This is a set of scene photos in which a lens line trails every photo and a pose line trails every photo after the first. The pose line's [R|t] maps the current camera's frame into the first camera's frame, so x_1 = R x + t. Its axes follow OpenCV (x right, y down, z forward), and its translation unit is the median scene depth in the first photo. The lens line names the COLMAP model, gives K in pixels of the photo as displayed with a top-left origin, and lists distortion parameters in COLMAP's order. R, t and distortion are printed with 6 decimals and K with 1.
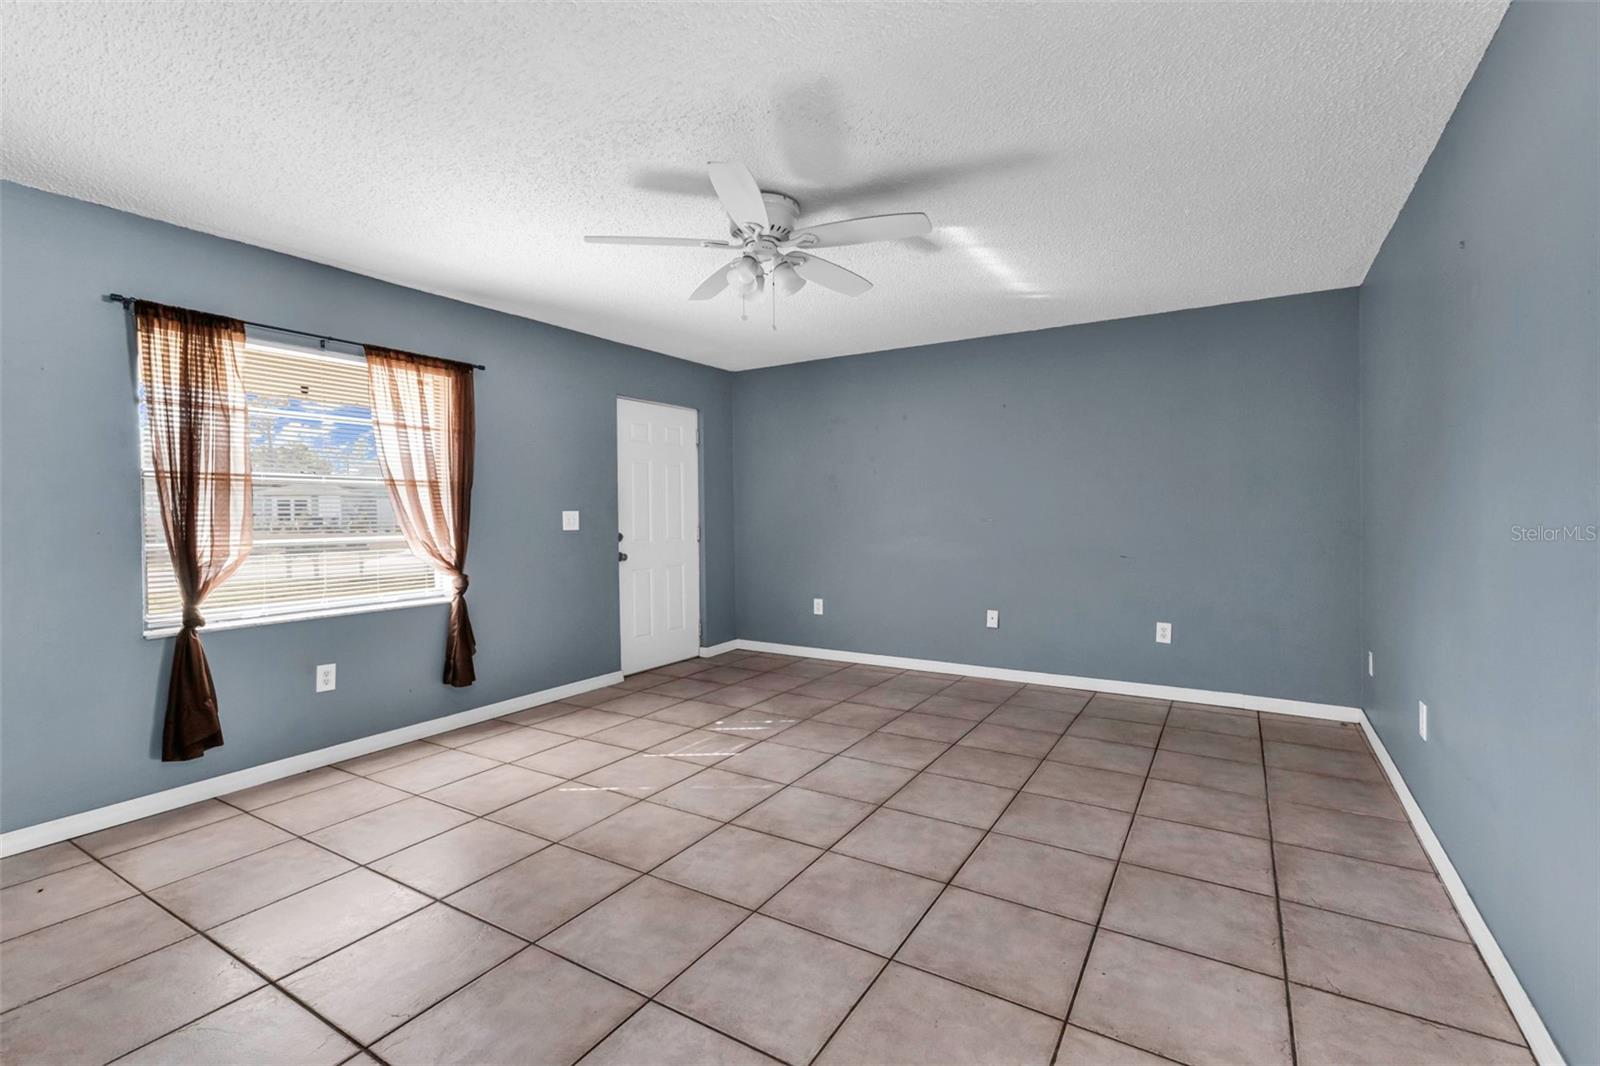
lens RADIAL K [[708.9, 0, 800.0], [0, 708.9, 533.0], [0, 0, 1]] dist [0.002573, -0.000007]
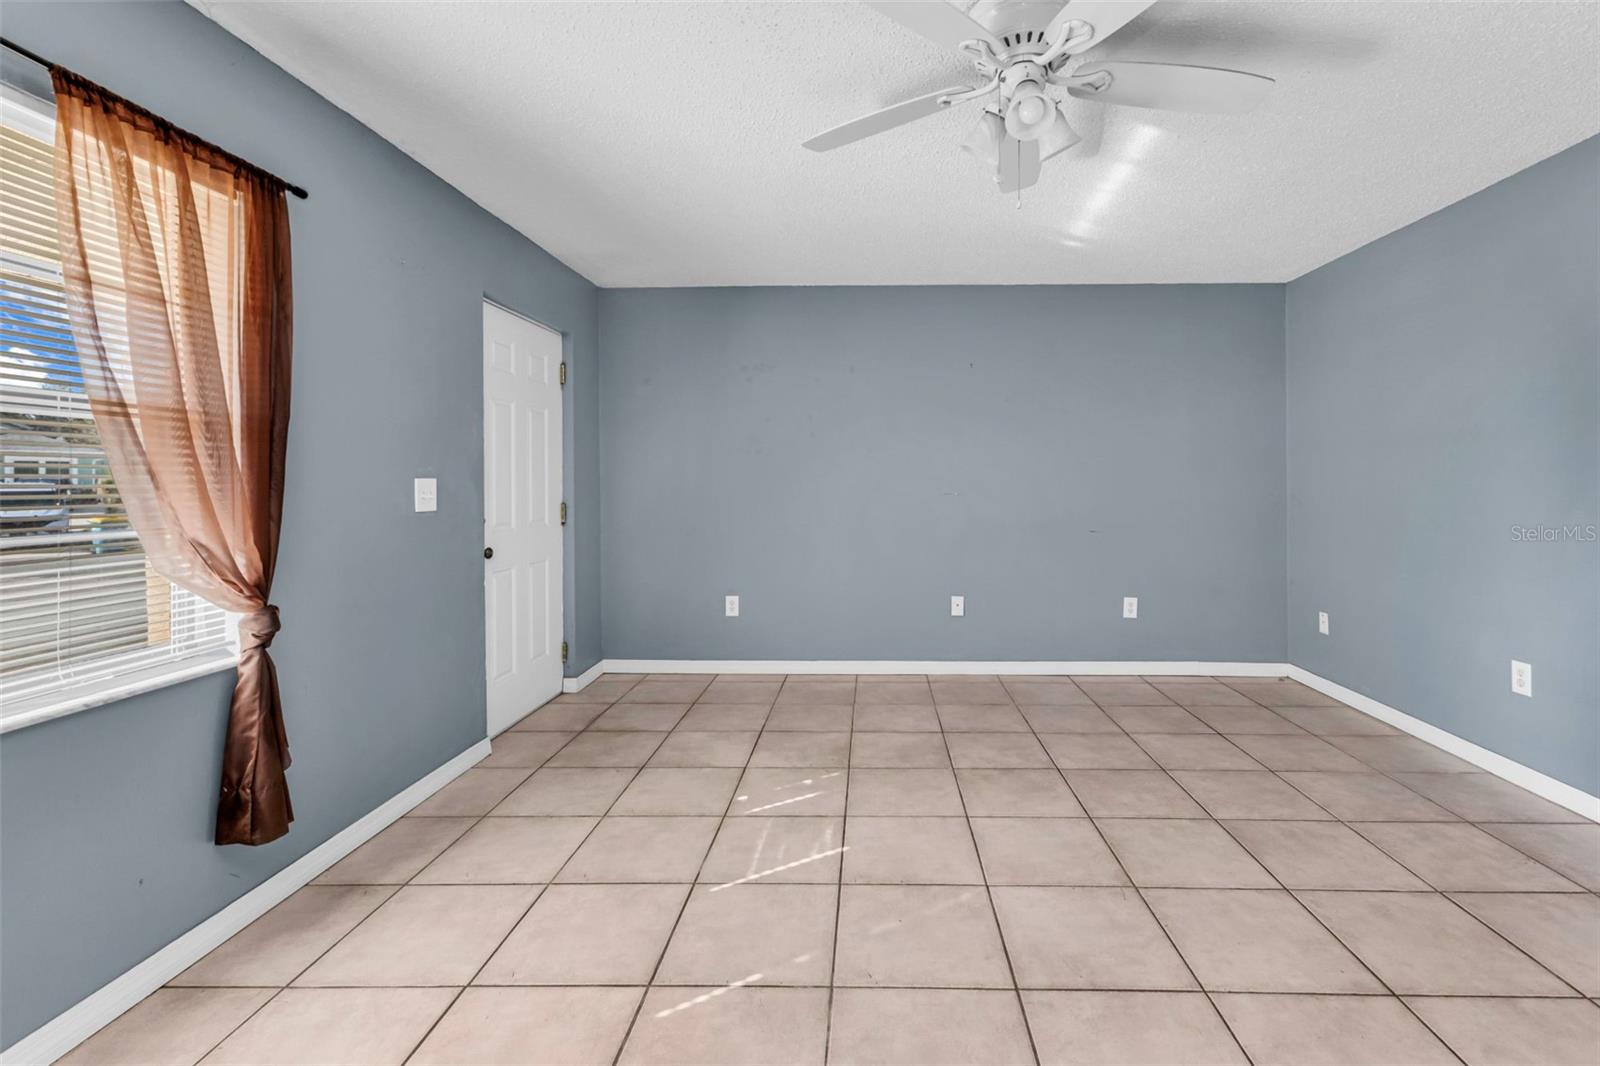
lens RADIAL K [[727.9, 0, 854.3], [0, 727.9, 491.4], [0, 0, 1]] dist [0.002111, 0.000169]
pose [[0.862452, 0.000996, 0.506137, -0.387492], [0.009515, 0.999789, -0.018180, -0.007321], [-0.506049, 0.020495, 0.862261, 0.371126]]
